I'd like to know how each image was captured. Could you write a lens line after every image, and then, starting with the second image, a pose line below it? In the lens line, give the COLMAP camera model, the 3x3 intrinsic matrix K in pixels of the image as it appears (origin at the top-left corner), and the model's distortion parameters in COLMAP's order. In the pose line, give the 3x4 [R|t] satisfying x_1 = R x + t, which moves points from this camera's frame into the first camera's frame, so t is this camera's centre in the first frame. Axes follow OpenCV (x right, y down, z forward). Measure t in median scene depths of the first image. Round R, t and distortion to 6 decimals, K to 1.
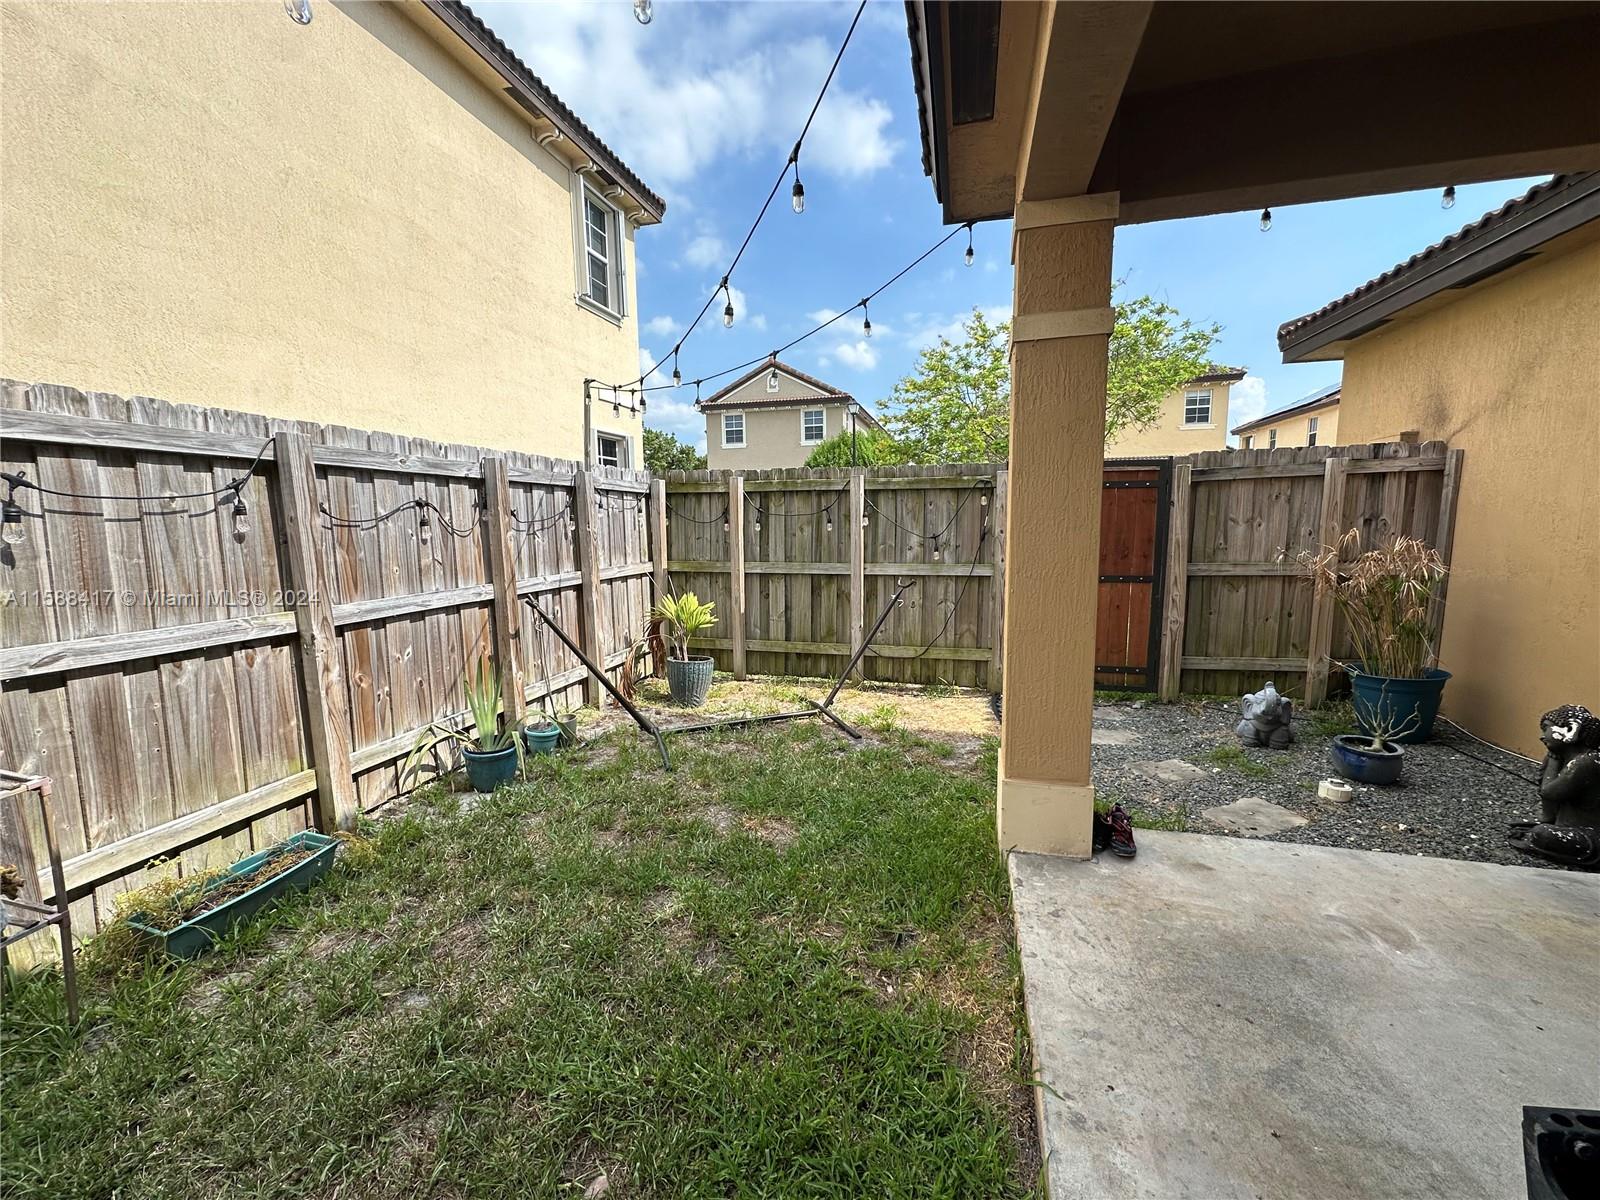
lens RADIAL K [[642.3, 0, 800.0], [0, 642.3, 600.0], [0, 0, 1]] dist [-0.001702, 0.000415]
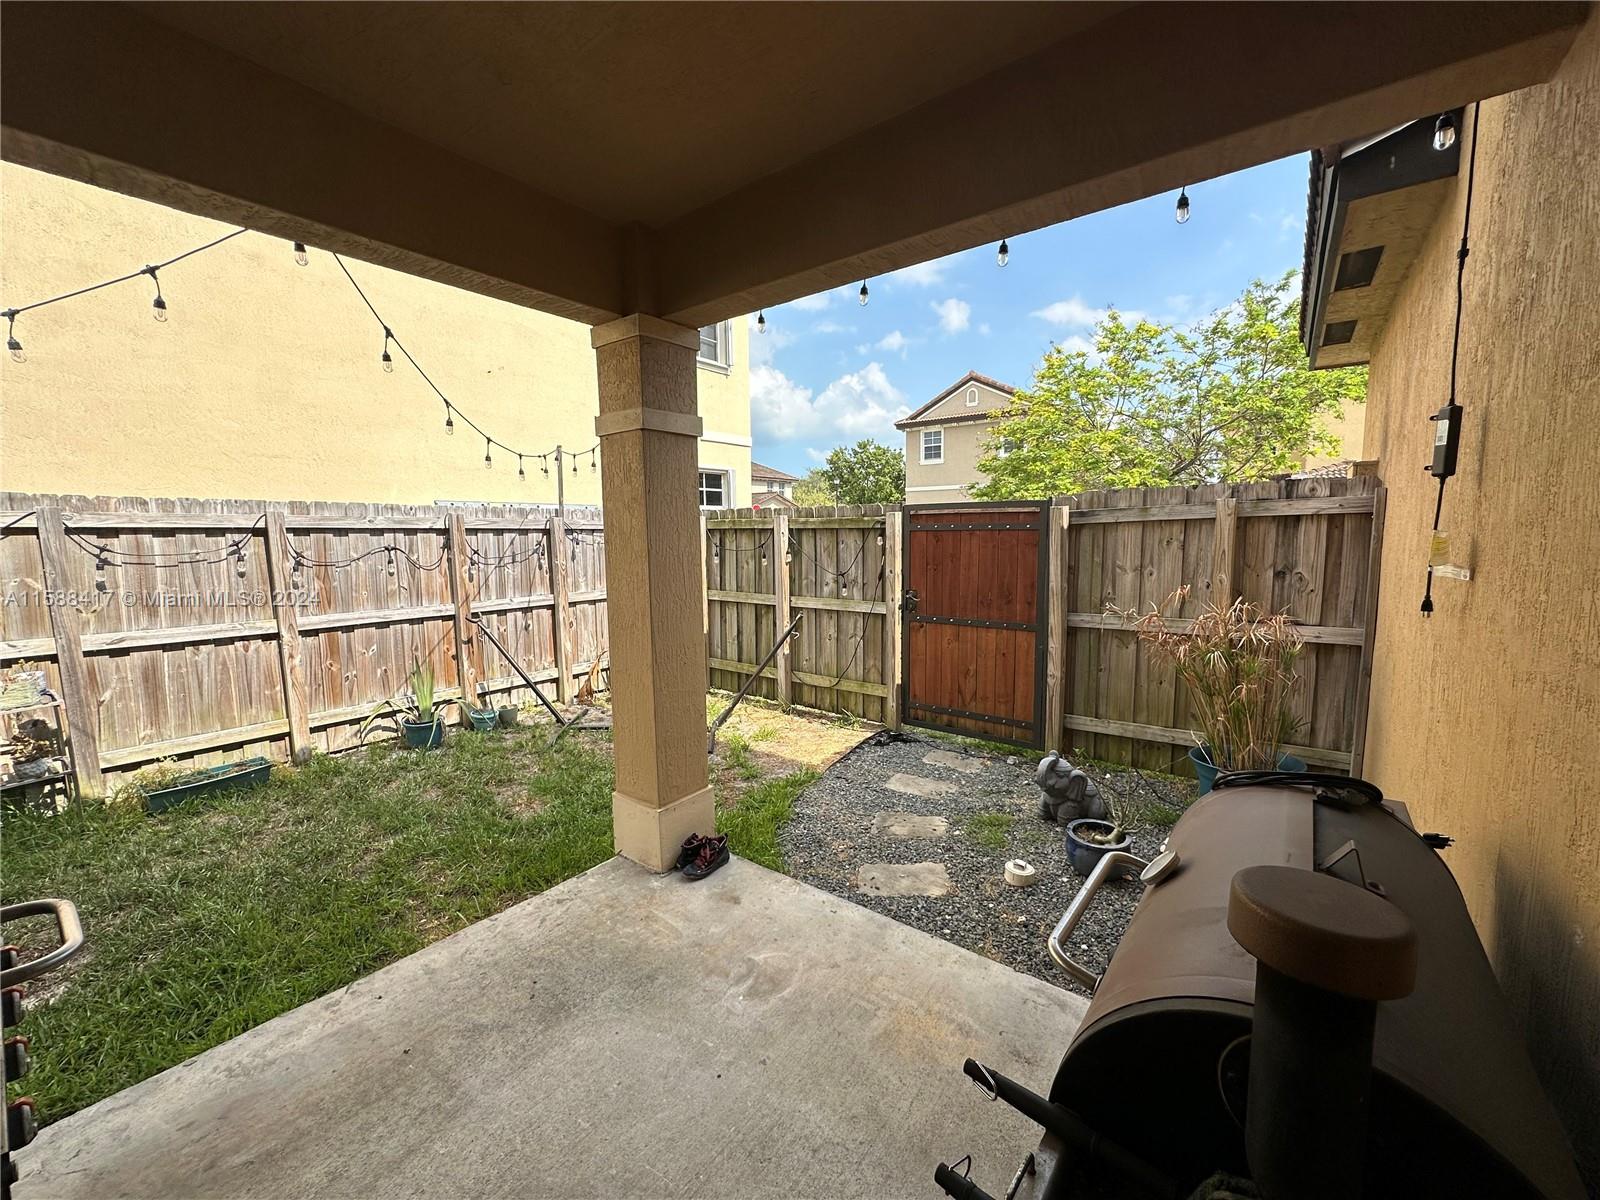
lens RADIAL K [[642.3, 0, 800.0], [0, 642.3, 600.0], [0, 0, 1]] dist [-0.001702, 0.000415]
pose [[0.920633, 0.044799, -0.387849, 0.747208], [-0.050850, 0.998692, -0.005347, -0.063643], [0.387103, 0.024645, 0.921707, 0.012313]]
